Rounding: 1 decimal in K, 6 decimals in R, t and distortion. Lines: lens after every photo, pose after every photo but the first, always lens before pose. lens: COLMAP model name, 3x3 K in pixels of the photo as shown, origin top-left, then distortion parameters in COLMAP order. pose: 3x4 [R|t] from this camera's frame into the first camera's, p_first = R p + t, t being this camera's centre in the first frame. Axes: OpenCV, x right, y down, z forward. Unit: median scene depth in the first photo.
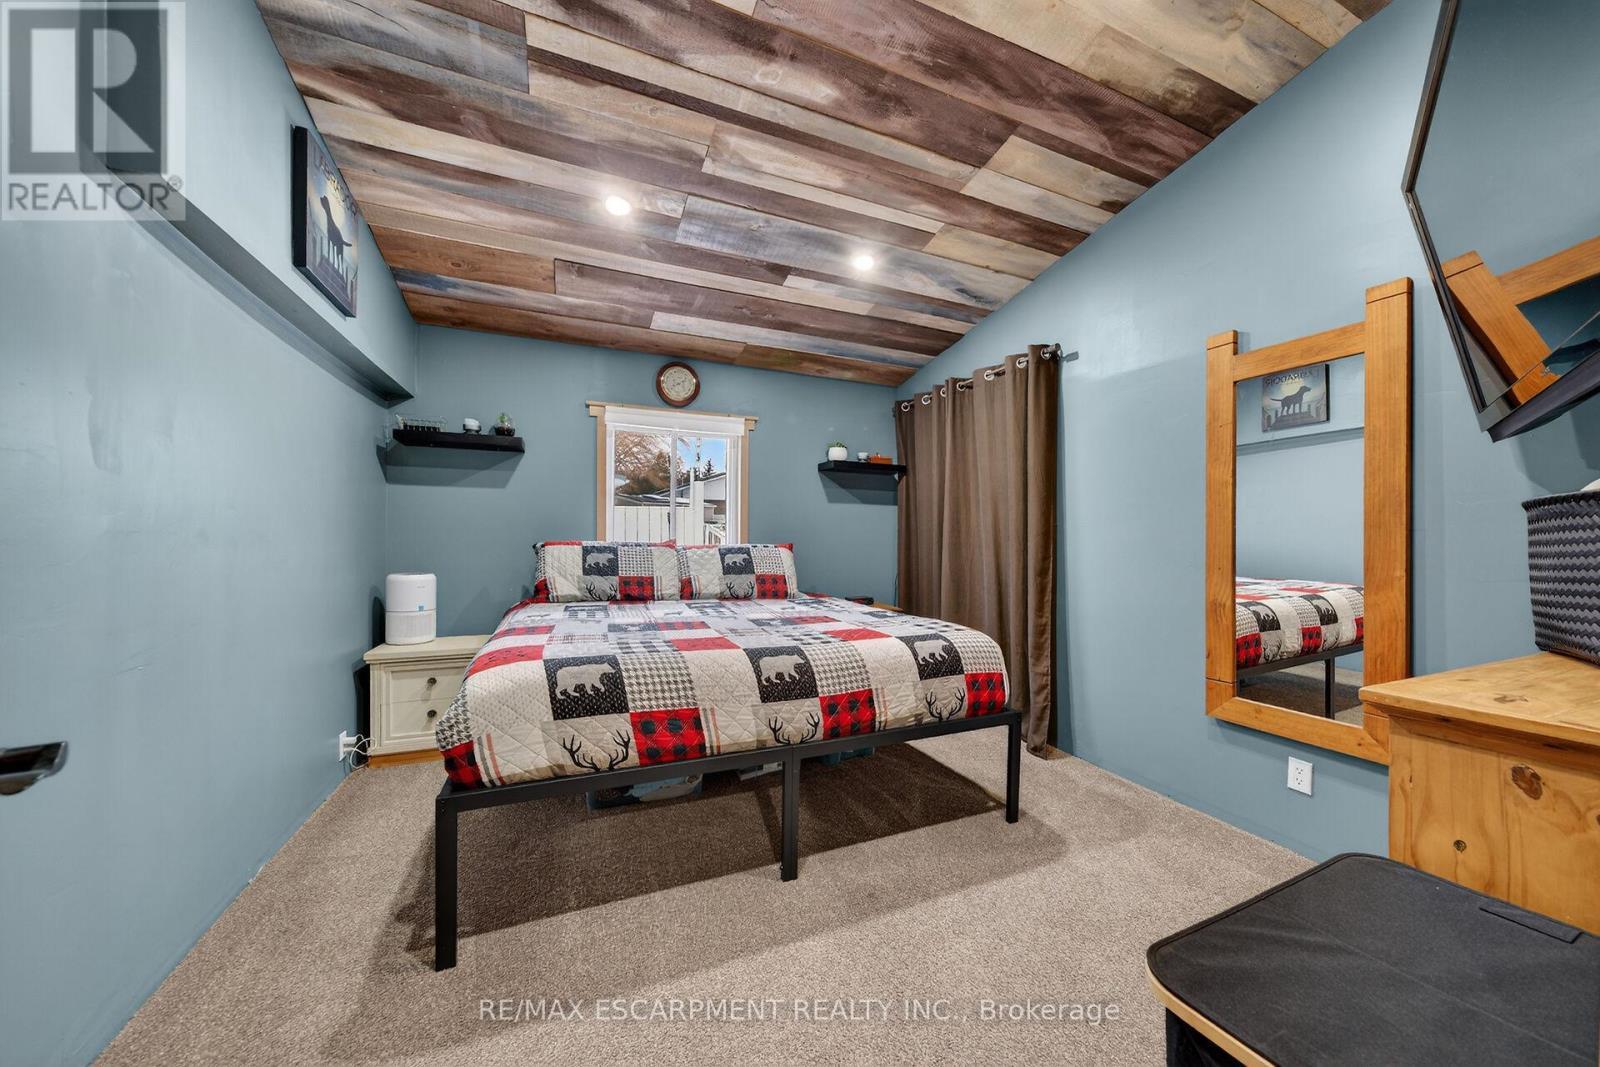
lens RADIAL K [[553.7, 0, 796.4], [0, 553.7, 537.2], [0, 0, 1]] dist [-0.009675, 0.001377]
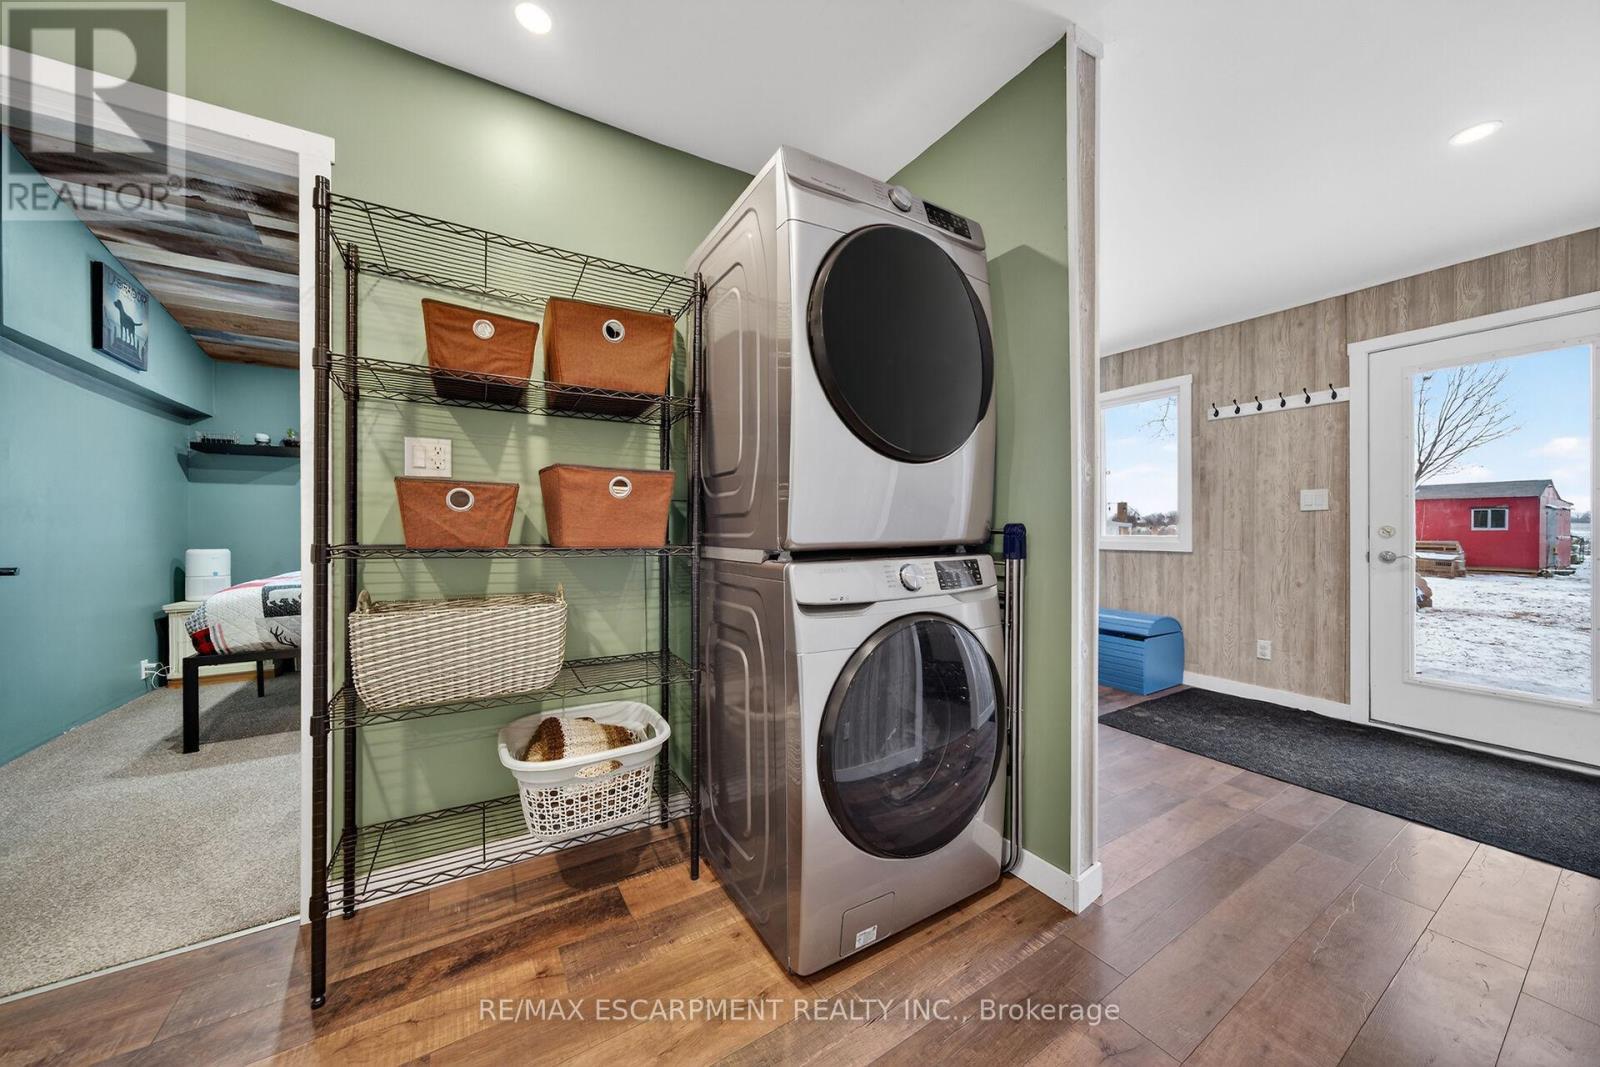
lens RADIAL K [[553.7, 0, 805.1], [0, 553.7, 535.5], [0, 0, 1]] dist [-0.009675, 0.001377]
pose [[0.989590, -0.007263, 0.143730, 0.728164], [0.007234, 0.999974, 0.000728, 0.056130], [-0.143732, 0.000320, 0.989617, -0.705563]]
